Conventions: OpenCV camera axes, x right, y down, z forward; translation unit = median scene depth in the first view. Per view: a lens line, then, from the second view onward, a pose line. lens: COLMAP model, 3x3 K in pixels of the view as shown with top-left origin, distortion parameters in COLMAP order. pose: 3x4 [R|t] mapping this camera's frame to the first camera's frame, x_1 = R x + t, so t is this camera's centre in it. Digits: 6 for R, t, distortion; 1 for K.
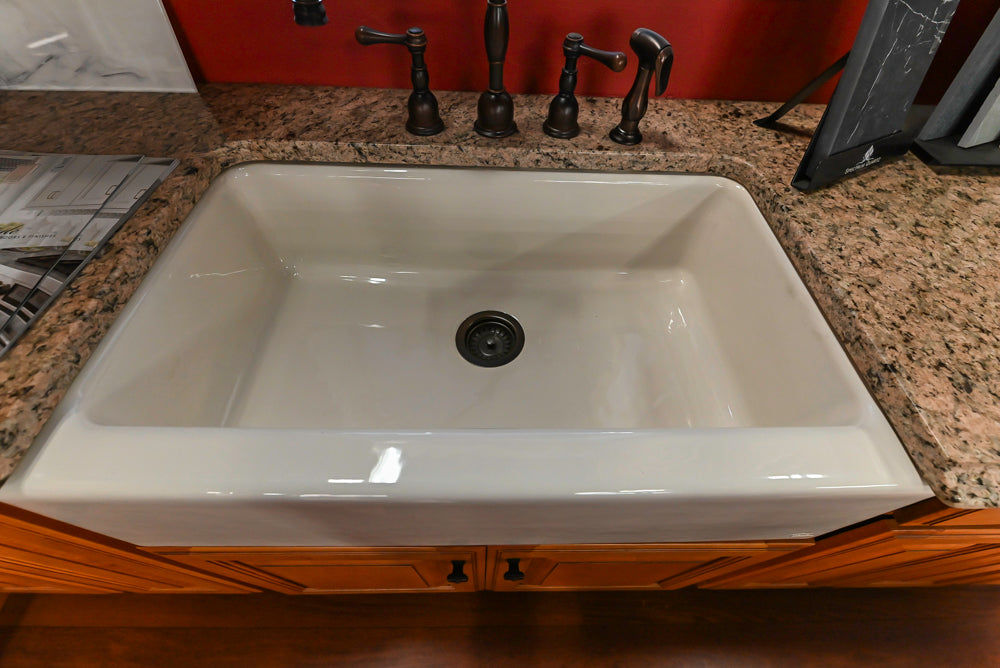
lens RADIAL K [[411.2, 0, 502.9], [0, 411.2, 335.6], [0, 0, 1]] dist [-0.004574, -0.004159]
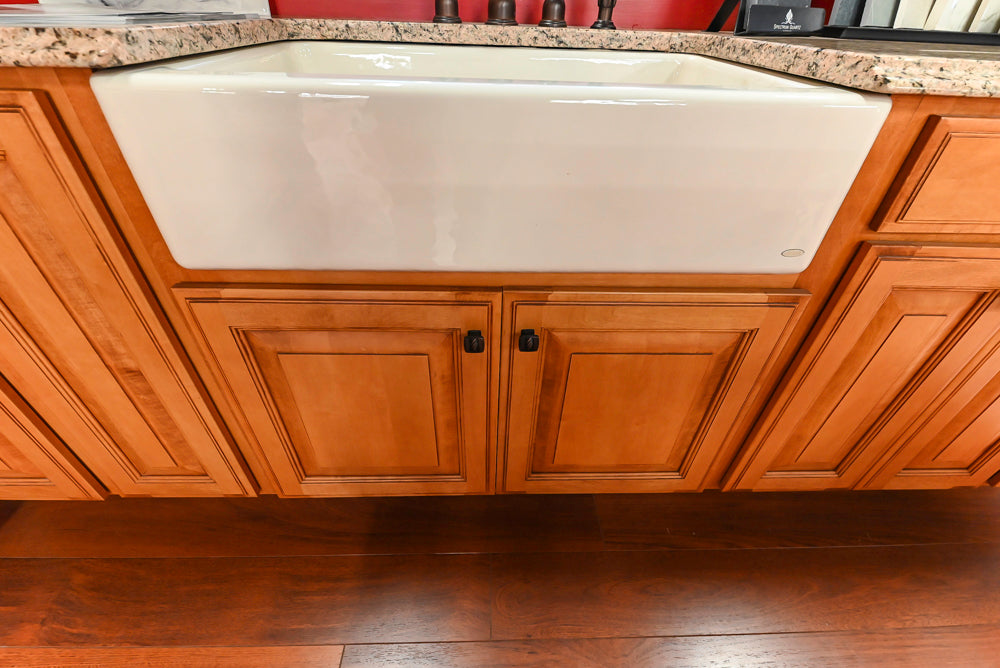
lens RADIAL K [[411.2, 0, 504.8], [0, 411.2, 328.3], [0, 0, 1]] dist [-0.004574, -0.004159]
pose [[0.999601, -0.026464, 0.009918, -0.047696], [0.028162, 0.962244, -0.270727, 0.791340], [-0.002379, 0.270899, 0.962605, 0.019441]]
